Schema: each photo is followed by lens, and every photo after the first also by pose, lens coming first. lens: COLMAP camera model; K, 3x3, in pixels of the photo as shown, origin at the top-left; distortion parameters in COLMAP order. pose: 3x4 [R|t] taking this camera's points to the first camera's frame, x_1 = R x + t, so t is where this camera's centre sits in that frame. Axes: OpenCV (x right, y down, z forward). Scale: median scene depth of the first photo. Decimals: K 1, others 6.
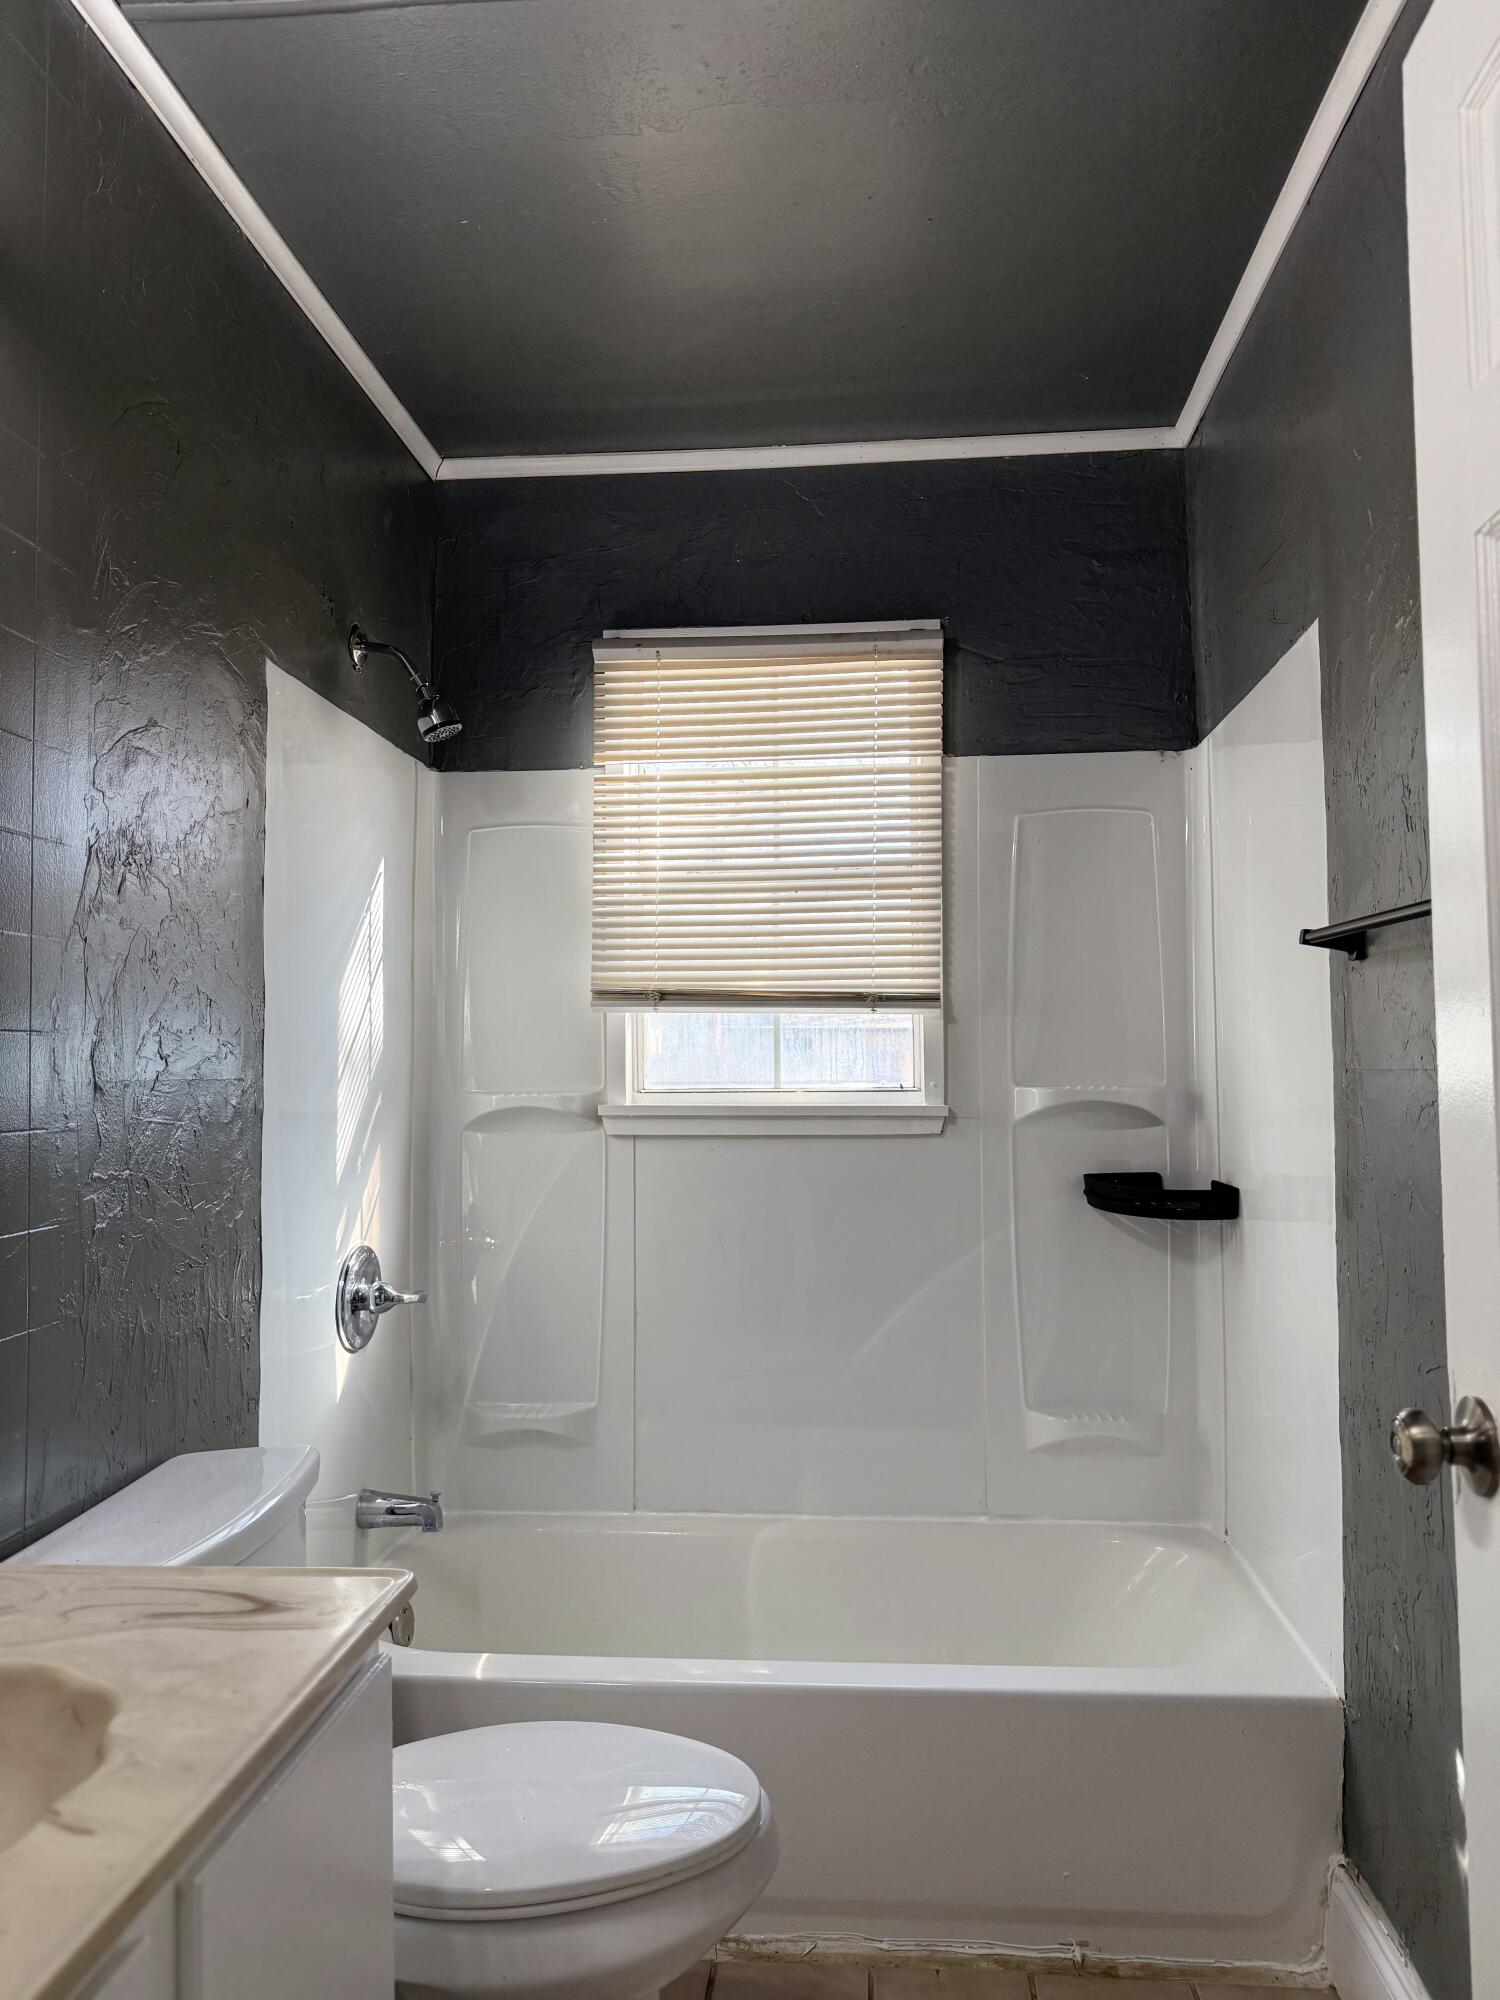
lens RADIAL K [[1419.3, 0, 764.3], [0, 1419.3, 1004.0], [0, 0, 1]] dist [0.077761, -0.075442]
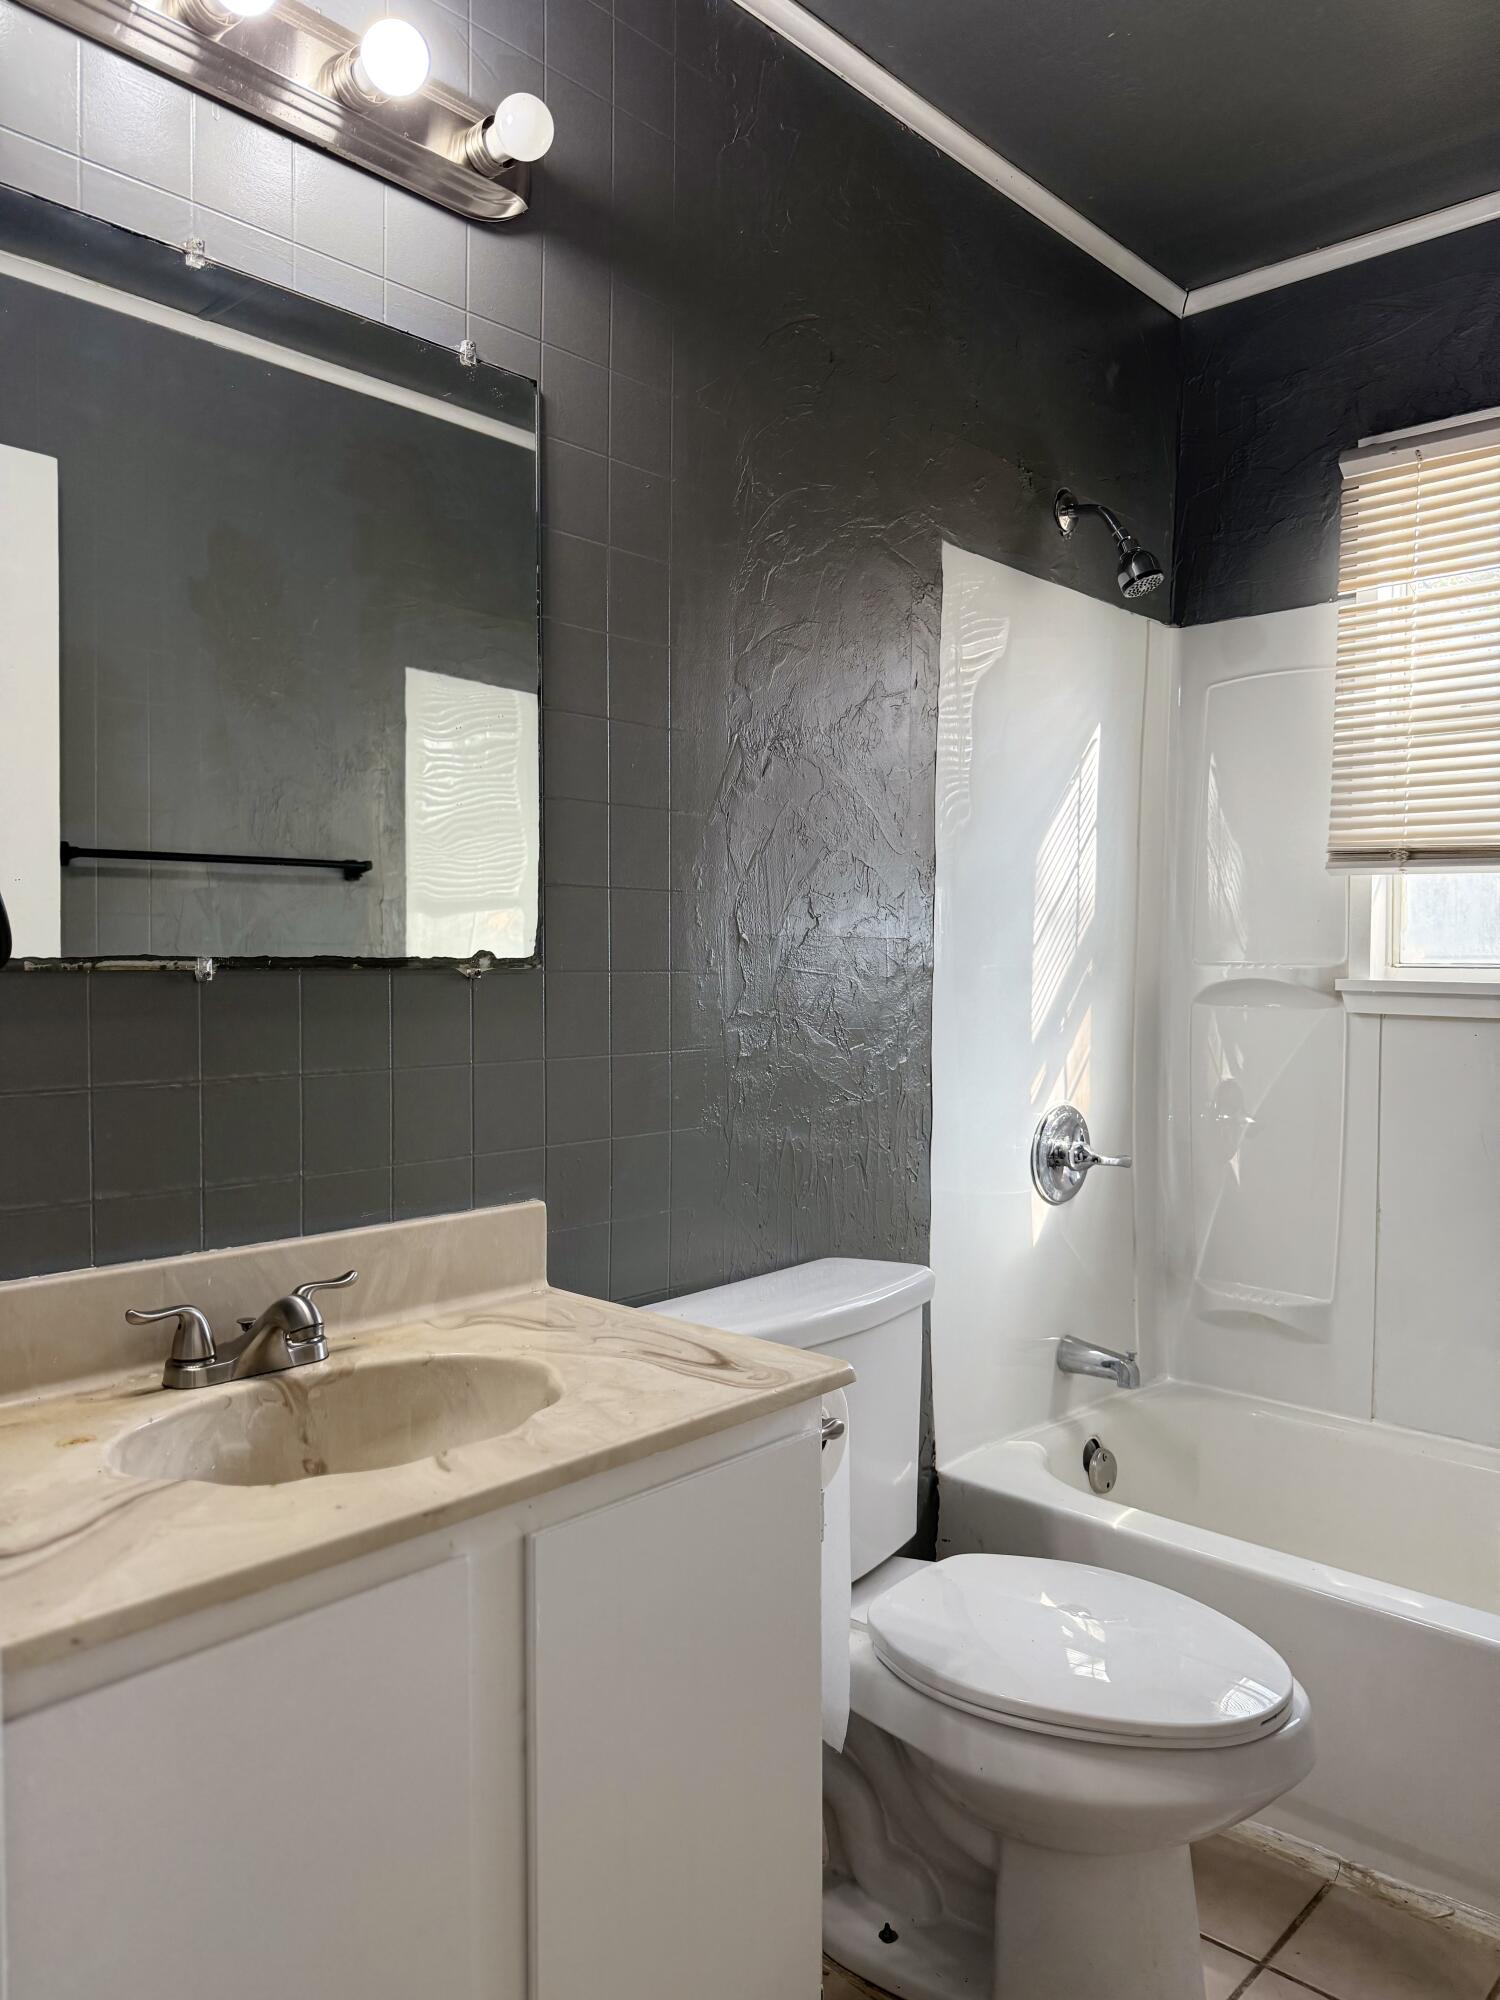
lens RADIAL K [[1419.3, 0, 747.6], [0, 1419.3, 1003.3], [0, 0, 1]] dist [0.077761, -0.075442]
pose [[0.782800, 0.034235, -0.621331, 0.178442], [0.013543, 0.997312, 0.072014, 0.017990], [0.622126, -0.064788, 0.780232, 0.056471]]
